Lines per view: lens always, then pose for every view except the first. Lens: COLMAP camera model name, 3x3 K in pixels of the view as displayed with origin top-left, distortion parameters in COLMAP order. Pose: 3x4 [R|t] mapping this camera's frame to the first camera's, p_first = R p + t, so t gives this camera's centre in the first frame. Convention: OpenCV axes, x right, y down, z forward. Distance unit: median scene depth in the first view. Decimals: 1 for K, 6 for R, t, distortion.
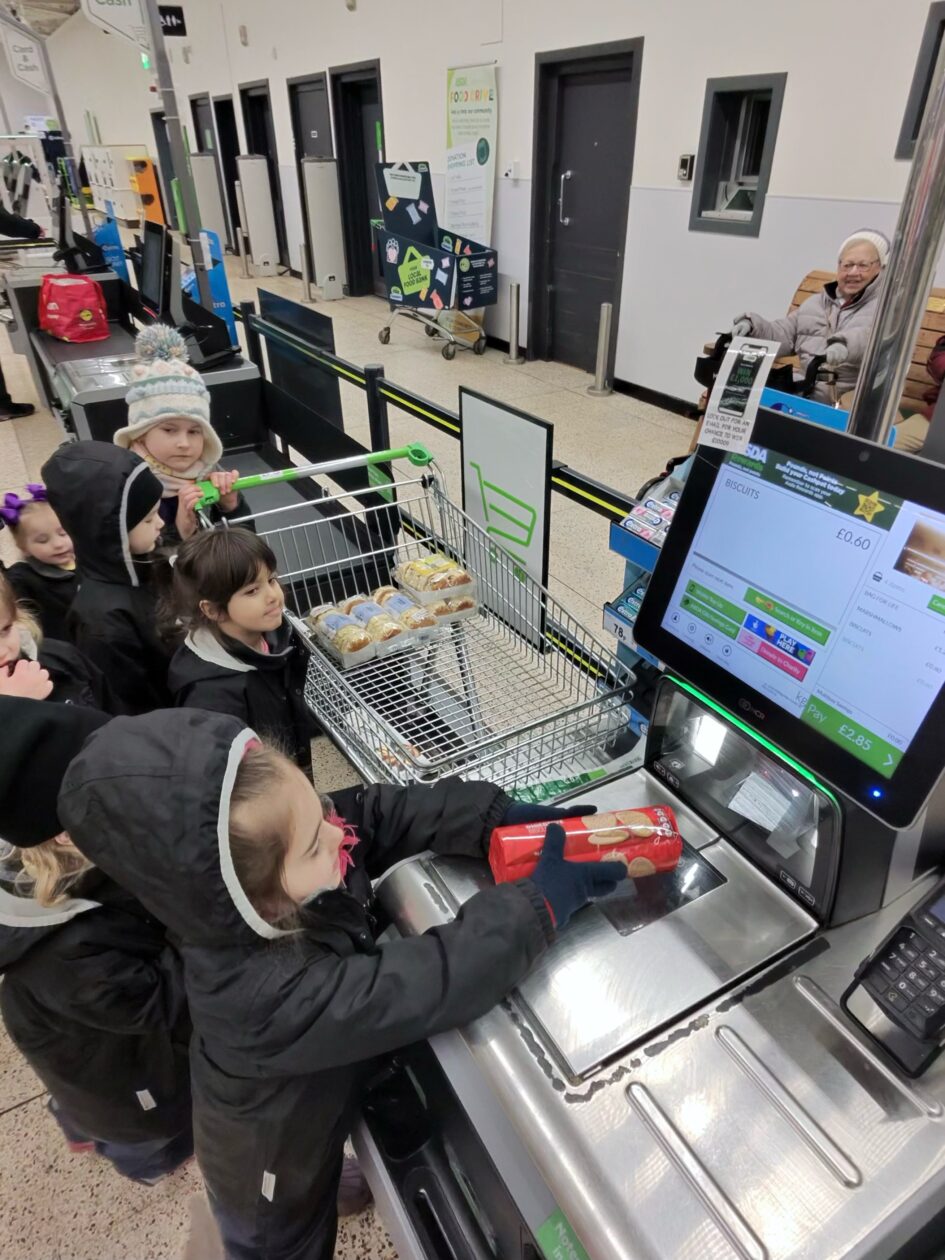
lens RADIAL K [[789.8, 0, 466.6], [0, 789.8, 632.2], [0, 0, 1]] dist [-0.003956, 0.001482]
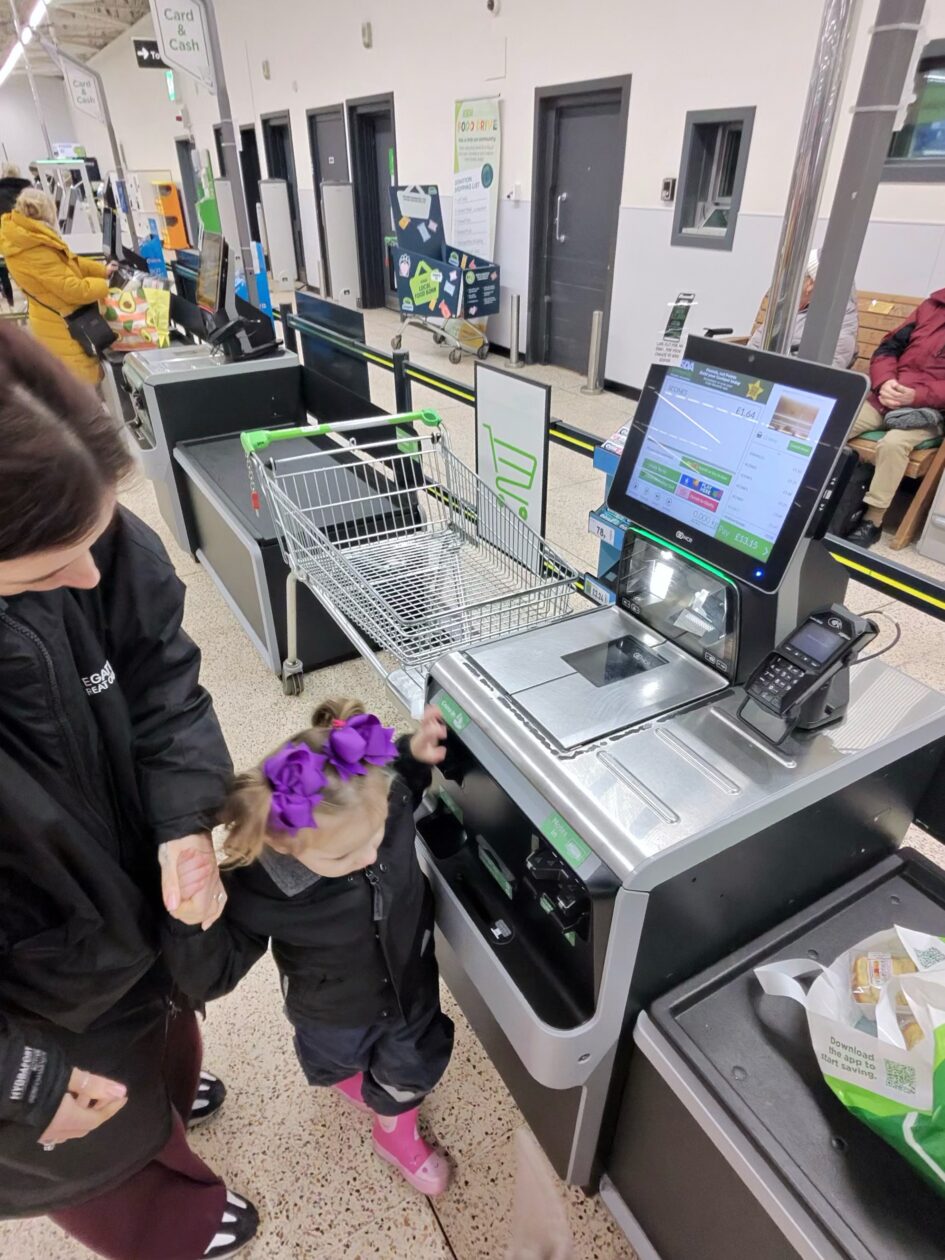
lens RADIAL K [[736.8, 0, 467.4], [0, 736.8, 622.0], [0, 0, 1]] dist [-0.005228, 0.001150]
pose [[0.999994, 0.003150, -0.001219, -0.007124], [-0.003154, 0.999989, -0.003331, 0.040371], [0.001208, 0.003335, 0.999994, -0.060021]]
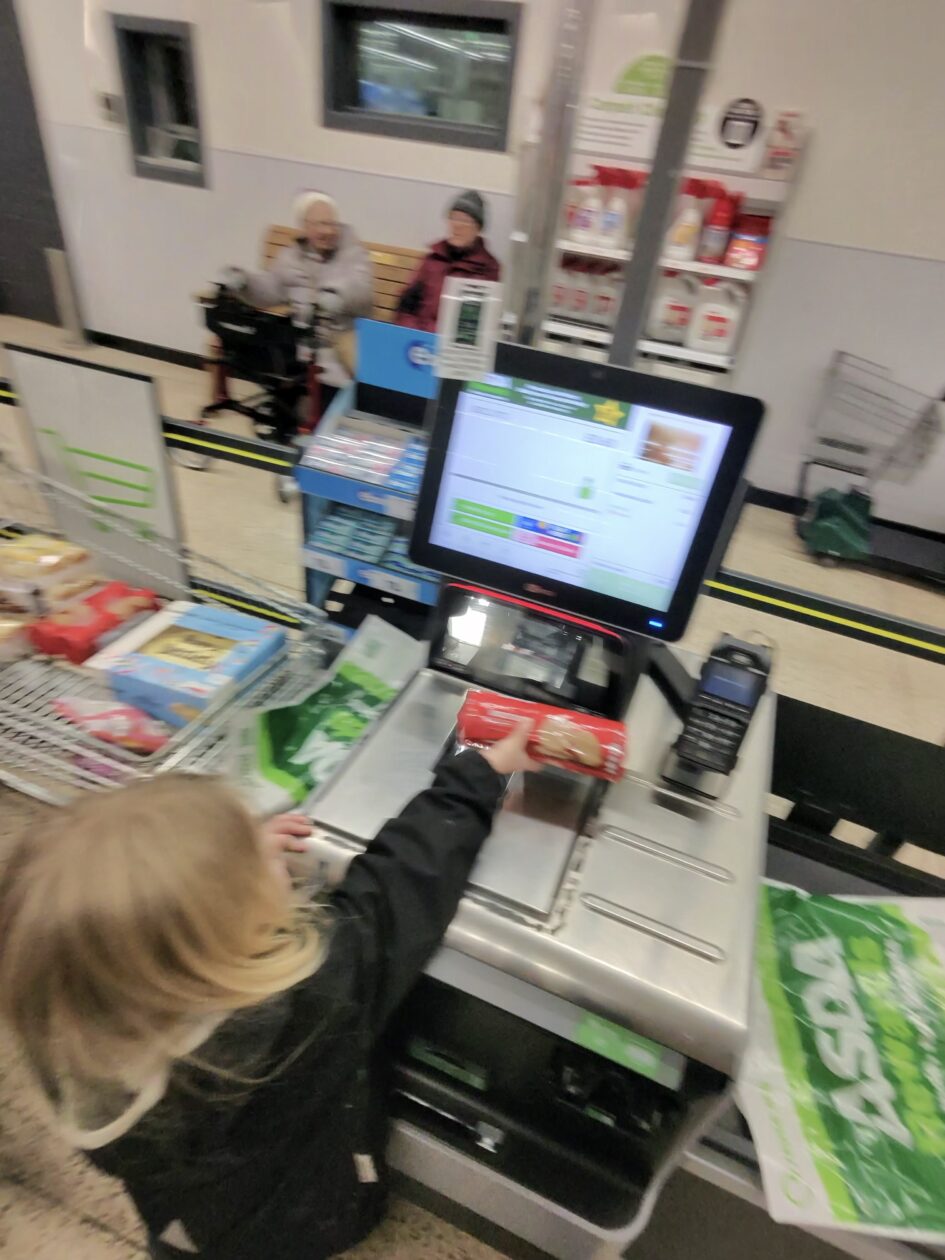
lens RADIAL K [[670.8, 0, 469.3], [0, 670.8, 628.2], [0, 0, 1]] dist [0.000024, 0.001987]
pose [[0.775068, -0.288049, 0.562403, -0.052226], [0.222581, 0.957462, 0.183642, -0.009976], [-0.591377, -0.017155, 0.806213, 0.031393]]
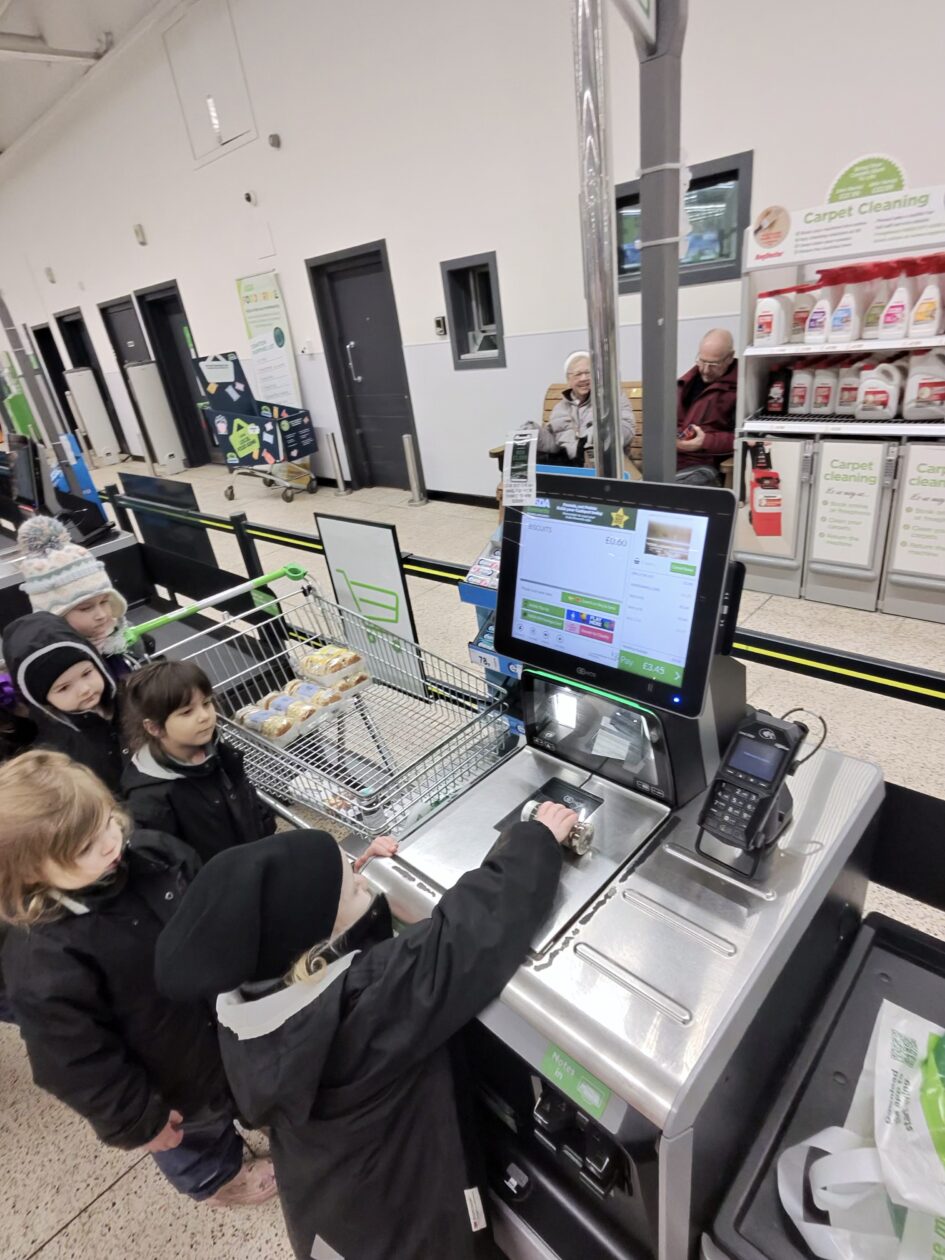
lens RADIAL K [[670.8, 0, 469.3], [0, 670.8, 628.2], [0, 0, 1]] dist [0.000024, 0.001987]
pose [[0.953553, -0.229960, 0.194562, -0.009193], [0.251851, 0.962978, -0.096149, 0.012826], [-0.165249, 0.140683, 0.976166, -0.025393]]
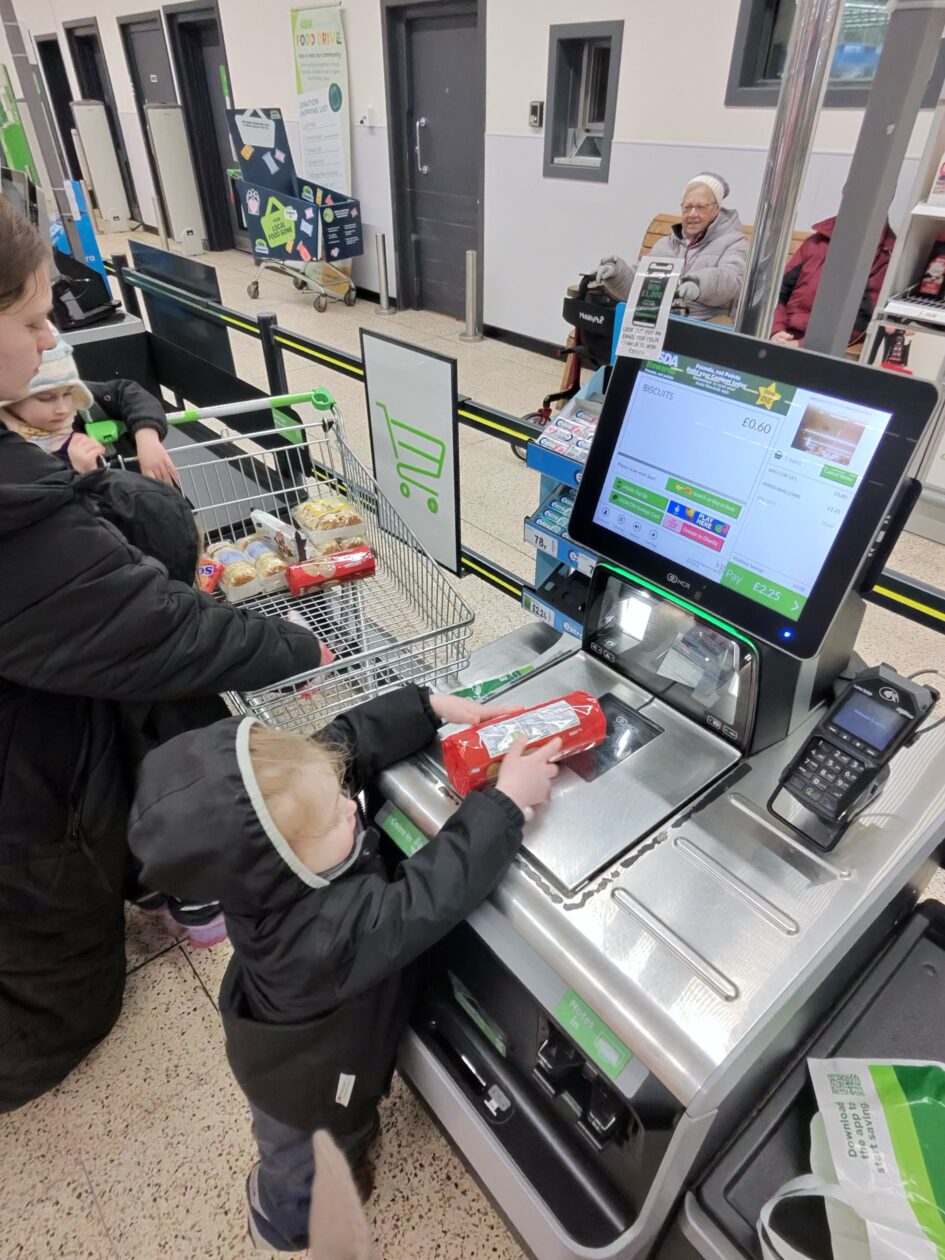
lens RADIAL K [[742.0, 0, 472.5], [0, 742.0, 630.0], [0, 0, 1]] dist [0.000299, -0.000065]
pose [[0.984899, -0.096137, 0.143986, -0.016744], [0.085355, 0.993191, 0.079284, 0.008525], [-0.150628, -0.065797, 0.986399, -0.008301]]
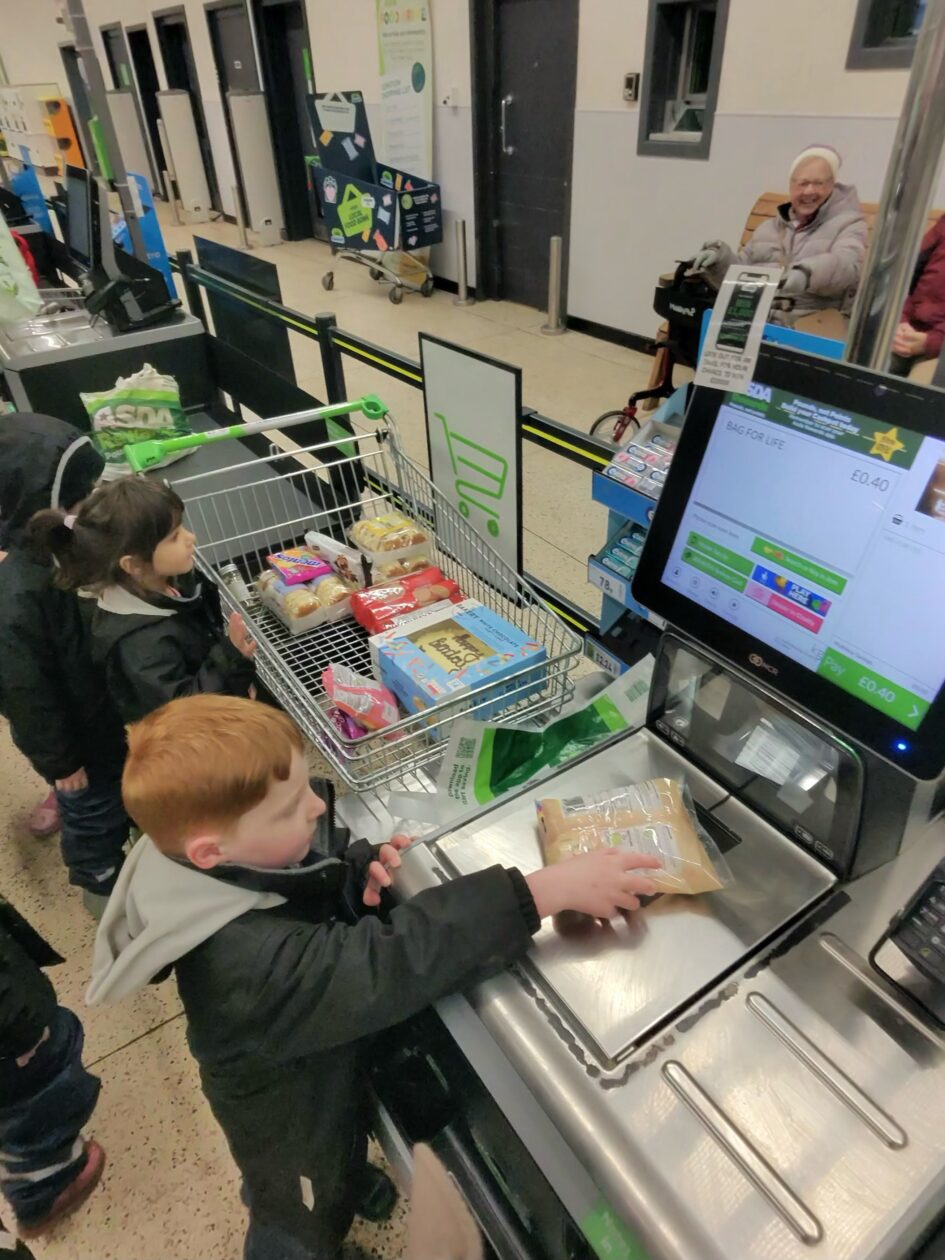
lens RADIAL K [[784.9, 0, 468.0], [0, 784.9, 633.2], [0, 0, 1]] dist [0.004820, -0.001874]
pose [[0.997027, -0.064368, 0.042355, -0.005220], [0.061377, 0.995762, 0.068485, -0.004207], [-0.046584, -0.065682, 0.996753, 0.010685]]
